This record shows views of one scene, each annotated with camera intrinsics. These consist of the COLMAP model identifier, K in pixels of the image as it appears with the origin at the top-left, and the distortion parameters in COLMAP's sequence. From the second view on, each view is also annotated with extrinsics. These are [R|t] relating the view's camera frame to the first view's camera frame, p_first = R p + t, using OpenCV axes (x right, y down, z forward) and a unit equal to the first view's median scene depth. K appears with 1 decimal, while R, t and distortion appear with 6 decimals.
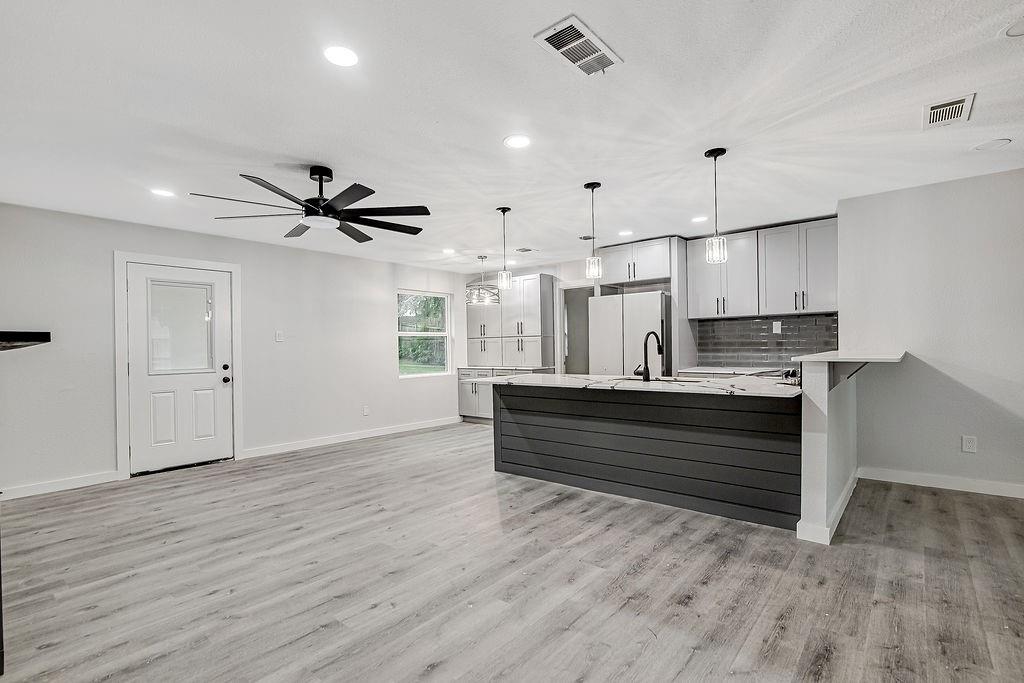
lens RADIAL K [[481.6, 0, 509.0], [0, 481.6, 348.2], [0, 0, 1]] dist [-0.008664, 0.000013]
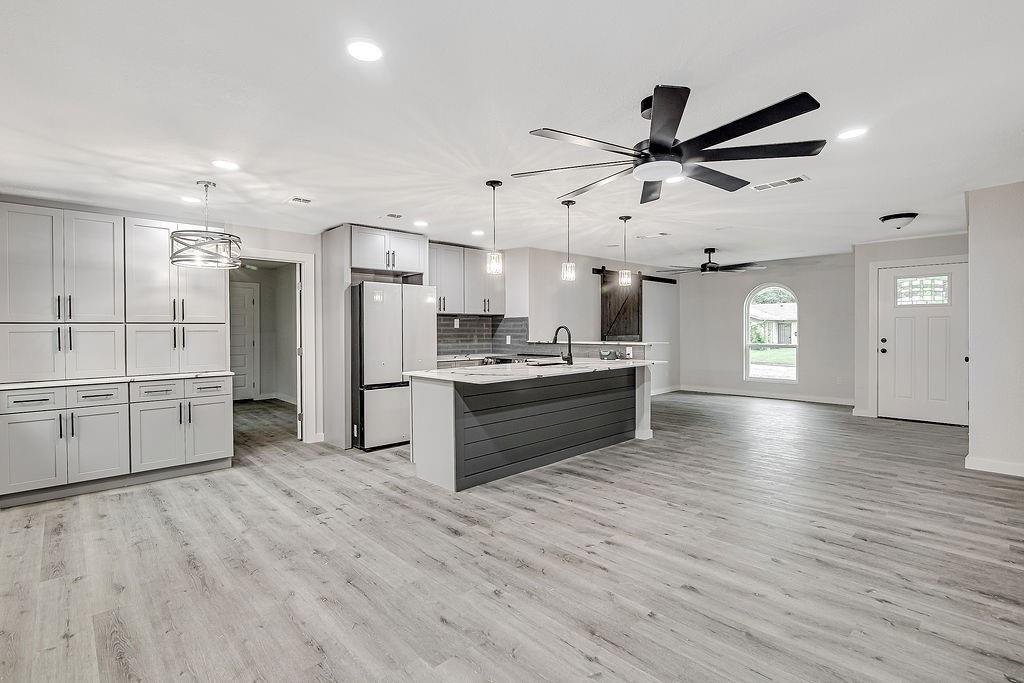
lens RADIAL K [[481.2, 0, 510.6], [0, 481.2, 332.7], [0, 0, 1]] dist [-0.006625, 0.000213]
pose [[0.106040, 0.009749, 0.994314, -0.986804], [0.008881, 0.999903, -0.010750, -0.004322], [-0.994322, 0.009970, 0.105943, 0.982765]]
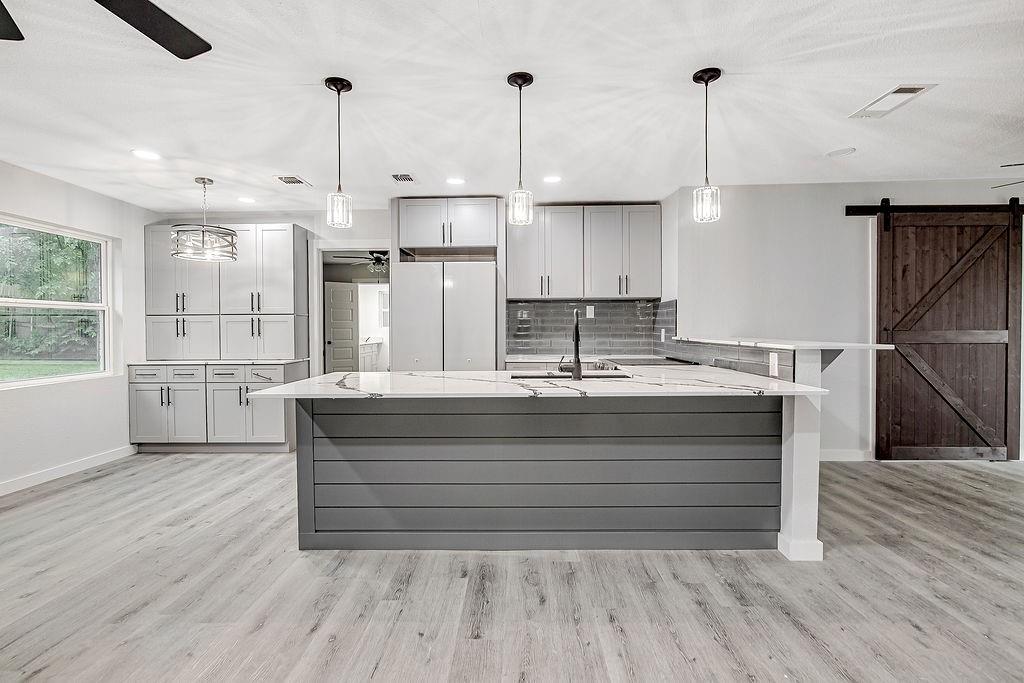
lens RADIAL K [[481.2, 0, 510.6], [0, 481.2, 332.7], [0, 0, 1]] dist [-0.006625, 0.000213]
pose [[0.774584, 0.005438, 0.632447, -0.231597], [-0.005172, 0.999984, -0.002264, 0.001658], [-0.632450, -0.001517, 0.774600, 0.492031]]
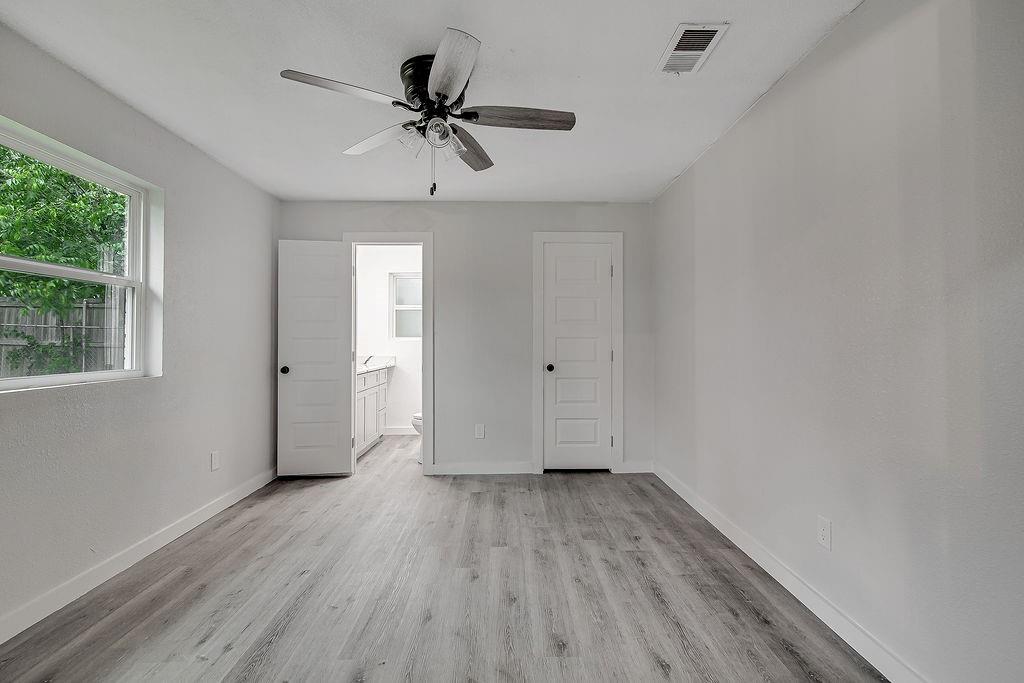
lens RADIAL K [[468.5, 0, 512.0], [0, 468.5, 341.5], [0, 0, 1]] dist [-0.002646, 0.000152]
pose [[0.744821, 0.016678, 0.667056, 0.247129], [-0.007941, 0.999838, -0.016131, -0.003330], [-0.667218, 0.006717, 0.744833, 1.779782]]
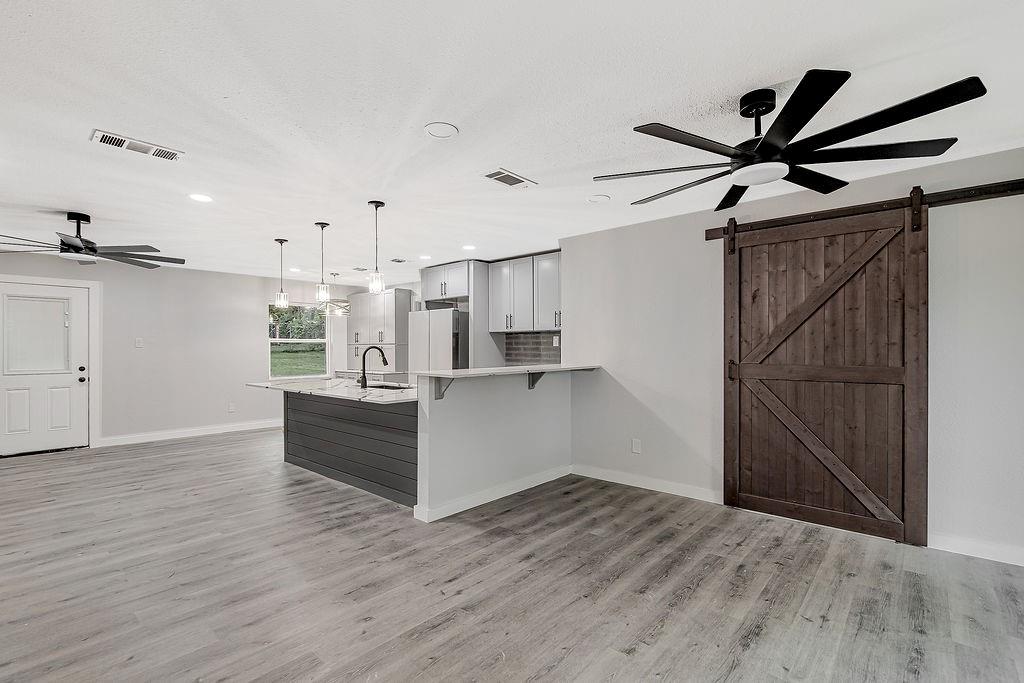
lens RADIAL K [[469.2, 0, 510.3], [0, 469.2, 347.6], [0, 0, 1]] dist [-0.011815, 0.000268]
pose [[0.999690, 0.014572, -0.020167, 0.647472], [-0.014640, 0.999888, -0.003215, -0.032043], [0.020118, 0.003509, 0.999791, -0.155222]]
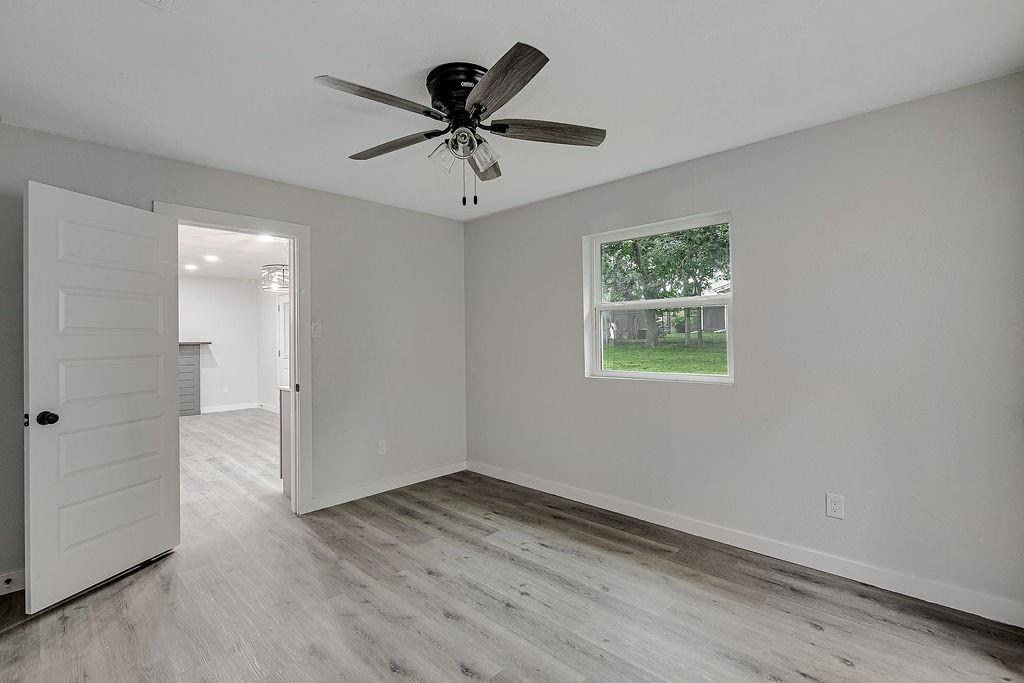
lens RADIAL K [[481.2, 0, 510.6], [0, 481.2, 332.7], [0, 0, 1]] dist [-0.006625, 0.000213]
pose [[-0.072789, 0.008192, -0.997314, 1.098013], [0.008844, 0.999932, 0.007568, -0.048667], [0.997308, -0.008270, -0.072856, 2.350874]]
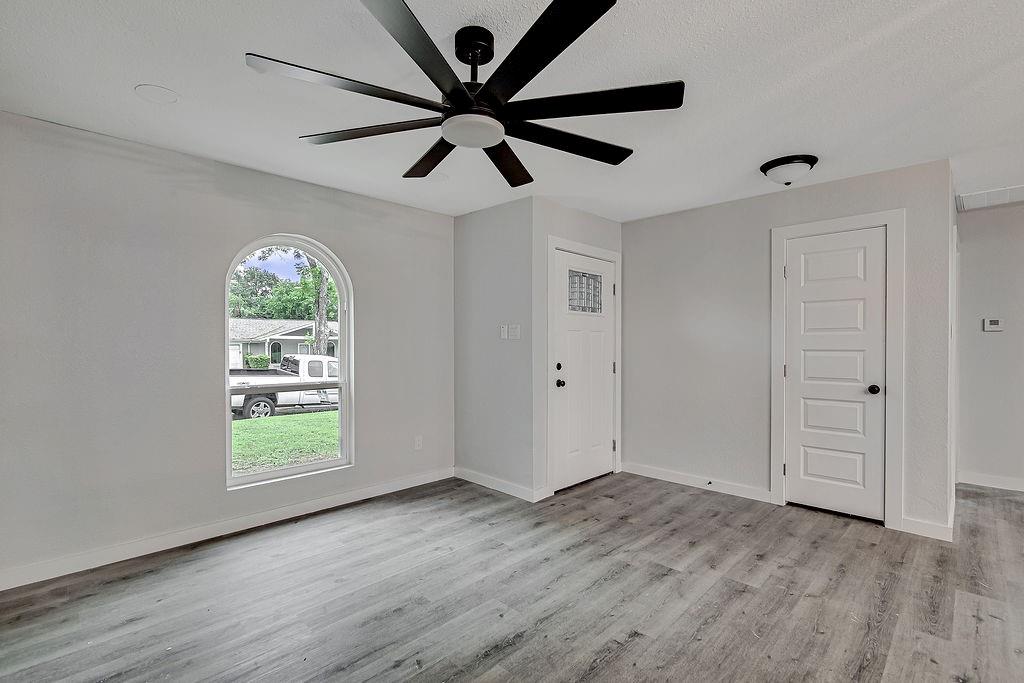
lens RADIAL K [[466.5, 0, 511.7], [0, 466.5, 348.5], [0, 0, 1]] dist [-0.031645, 0.000032]
pose [[-0.996965, 0.015541, 0.076278, 0.862742], [0.016461, 0.999799, 0.011439, -0.035486], [-0.076085, 0.012660, -0.997021, 0.865717]]
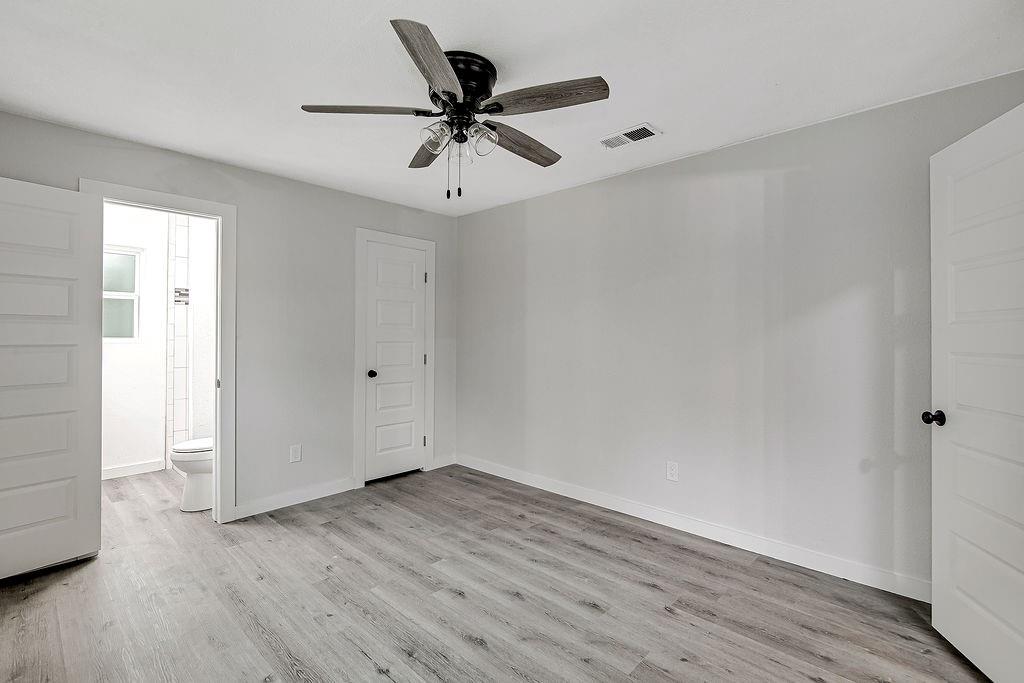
lens RADIAL K [[468.5, 0, 512.0], [0, 468.5, 341.5], [0, 0, 1]] dist [-0.002646, 0.000152]
pose [[0.045681, 0.005219, 0.998942, 0.024882], [0.000892, 0.999986, -0.005265, -0.025682], [-0.998956, 0.001131, 0.045676, 2.174537]]
